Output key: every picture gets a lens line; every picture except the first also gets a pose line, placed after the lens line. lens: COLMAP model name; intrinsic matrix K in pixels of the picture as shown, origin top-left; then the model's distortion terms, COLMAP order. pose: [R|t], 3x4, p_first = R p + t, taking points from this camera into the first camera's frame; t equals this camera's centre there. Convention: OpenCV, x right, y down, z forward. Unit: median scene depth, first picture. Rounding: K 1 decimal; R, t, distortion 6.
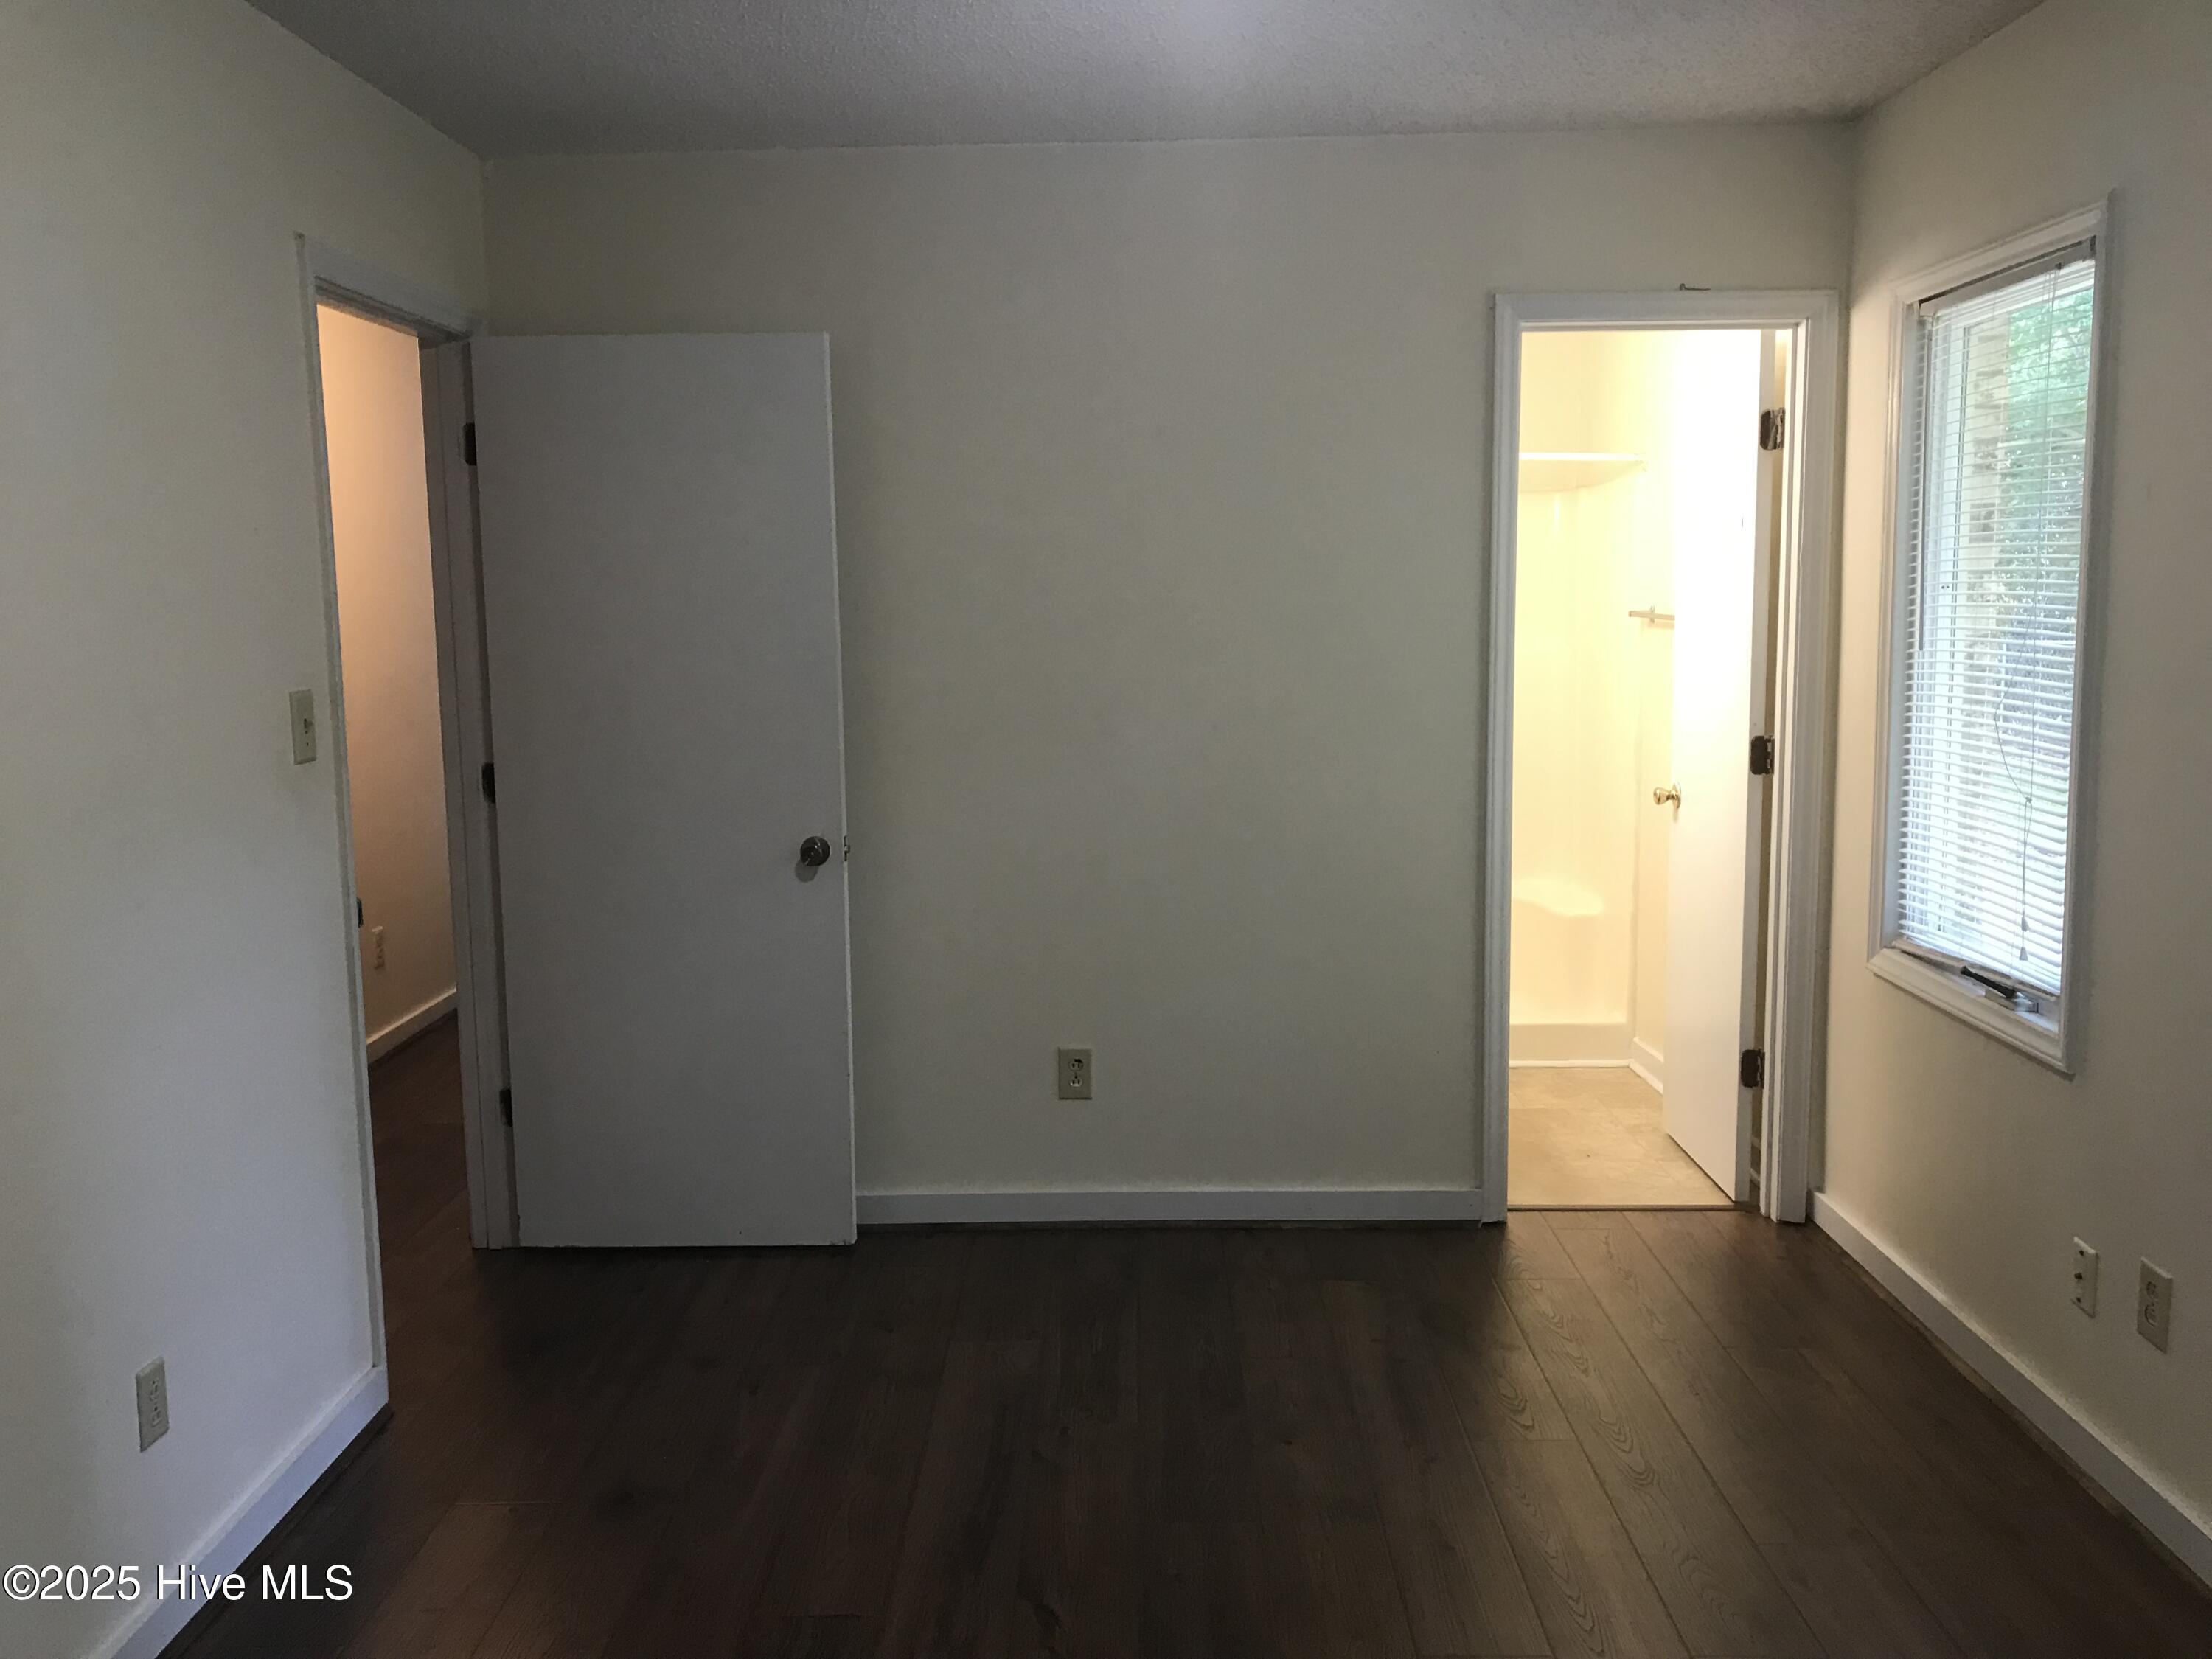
lens RADIAL K [[1817.5, 0, 1106.0], [0, 1817.5, 829.5], [0, 0, 1]] dist [0.067450, -0.139440]
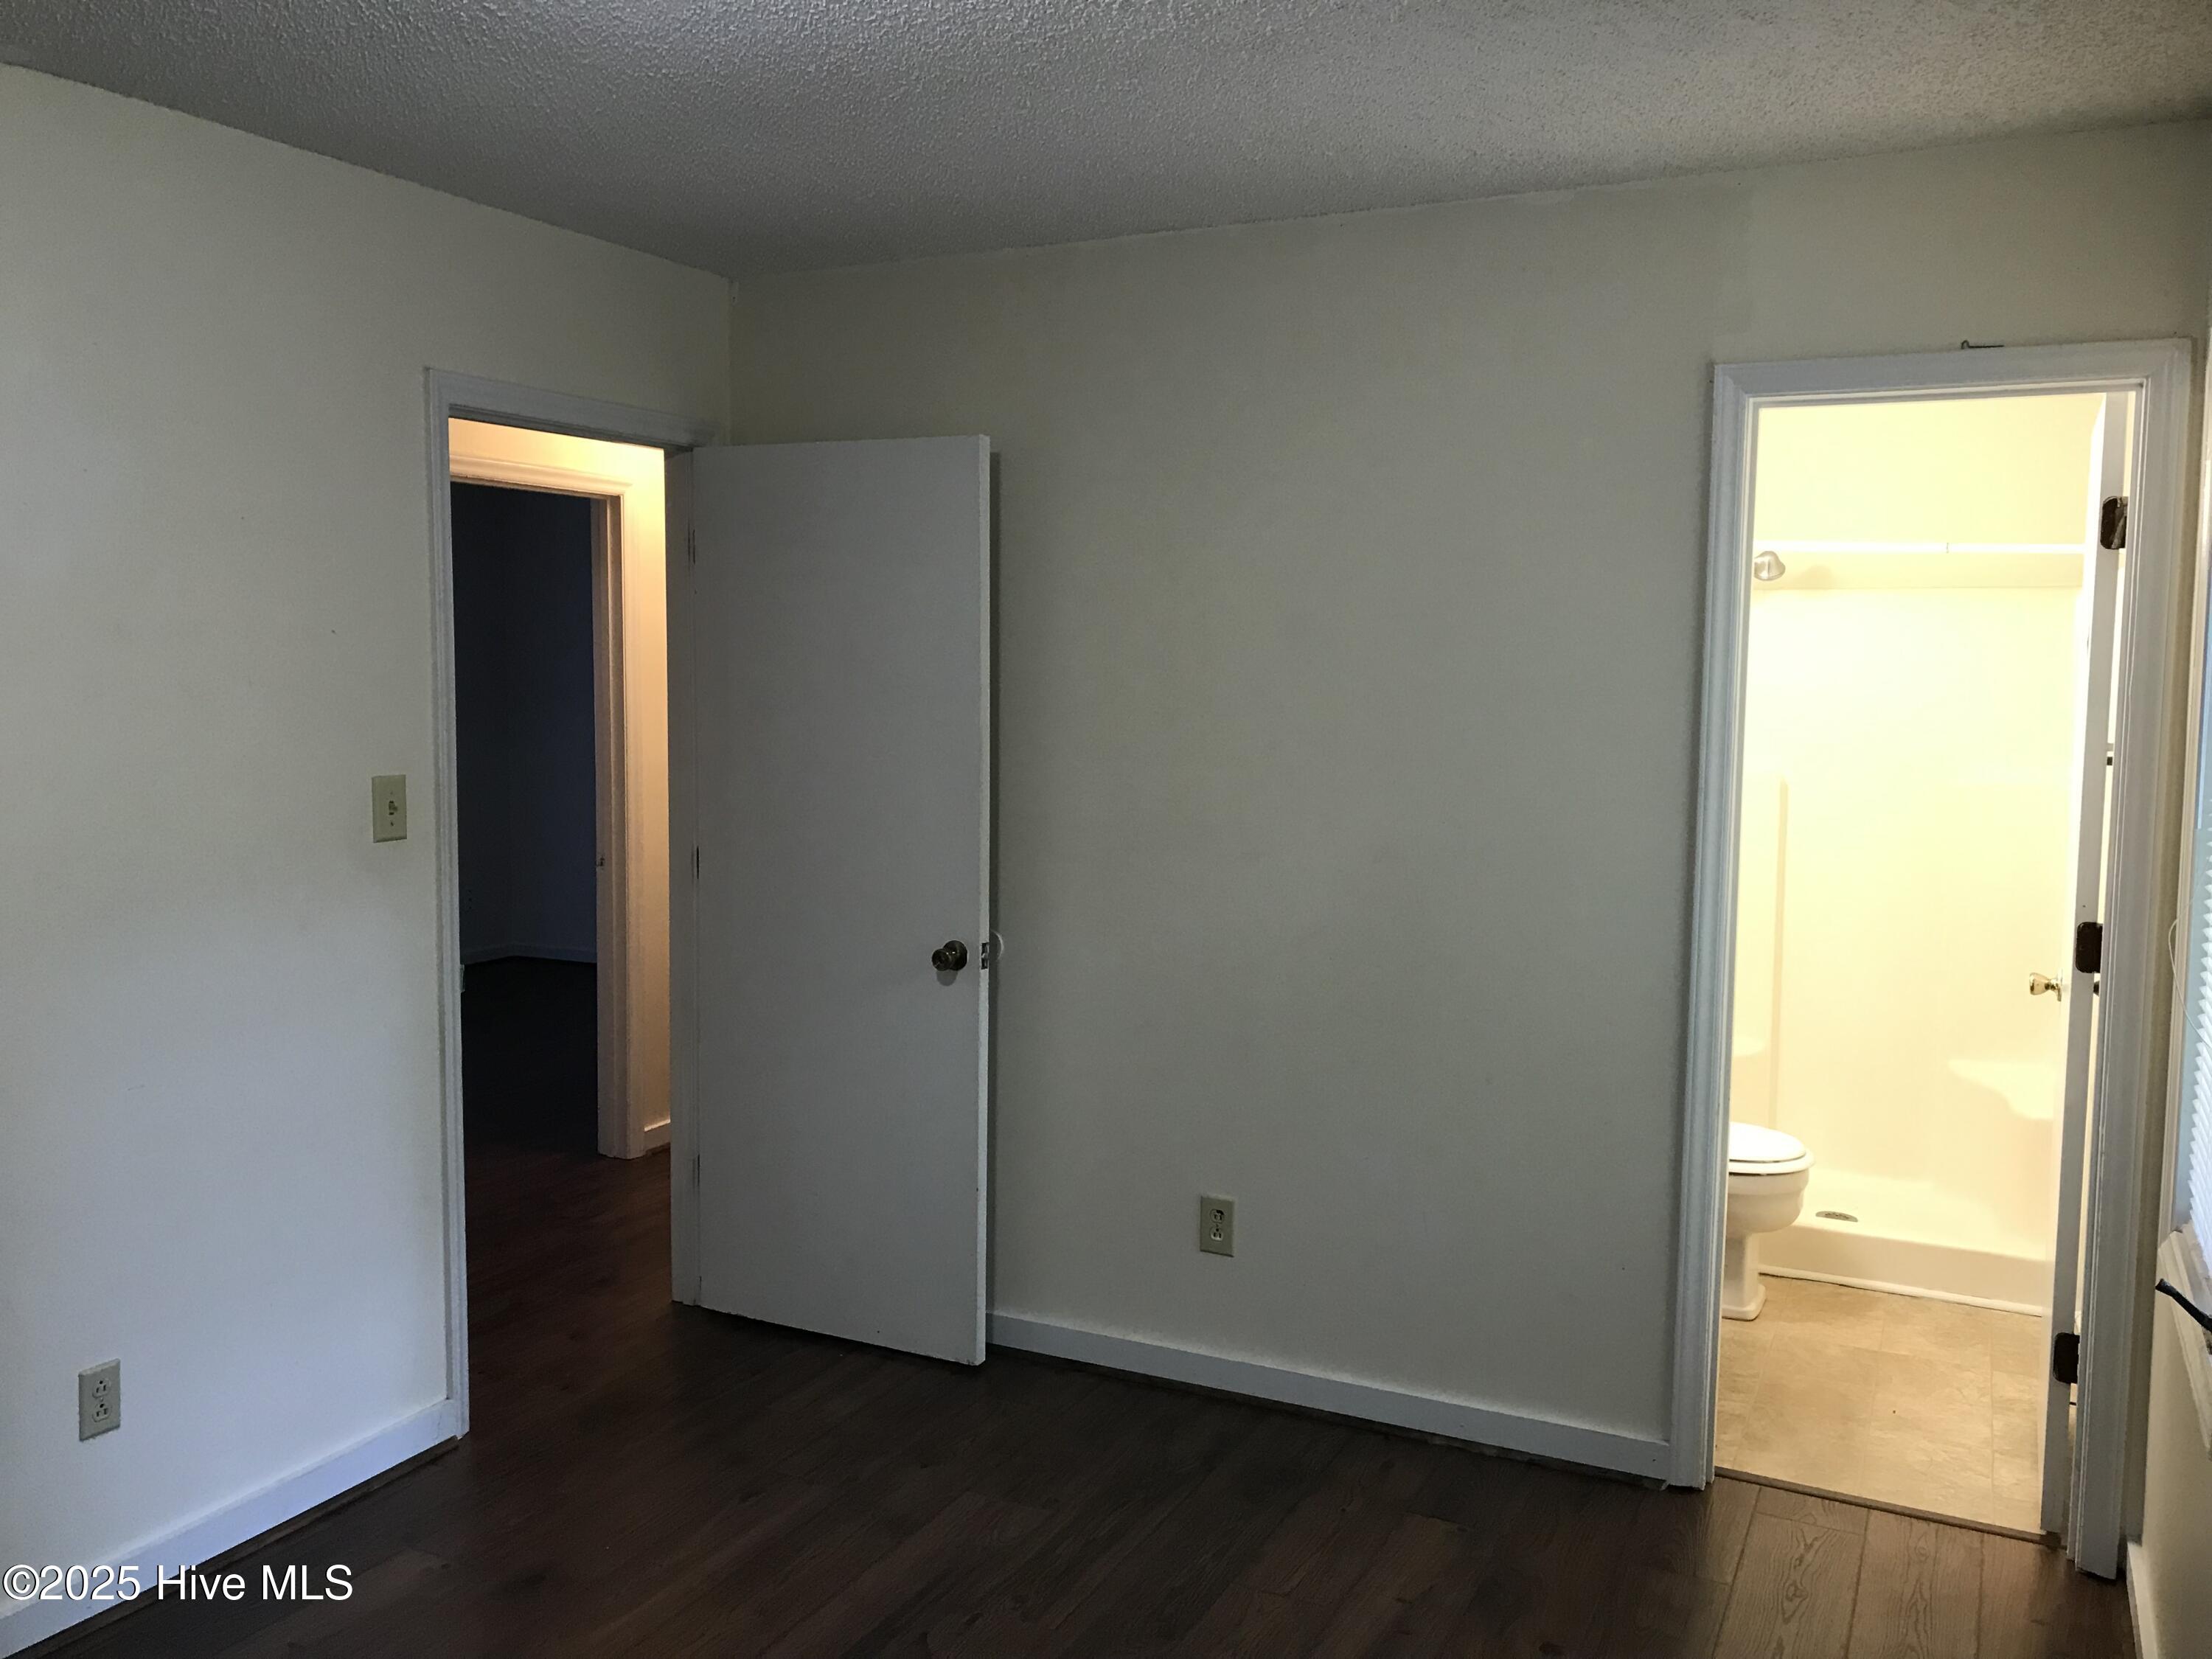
lens RADIAL K [[1830.4, 0, 1106.0], [0, 1830.4, 829.5], [0, 0, 1]] dist [0.004452, 0.019343]
pose [[0.901402, 0.064277, -0.428185, 0.321457], [-0.080706, 0.996531, -0.020307, -0.041853], [0.425395, 0.052862, 0.903463, 0.137704]]
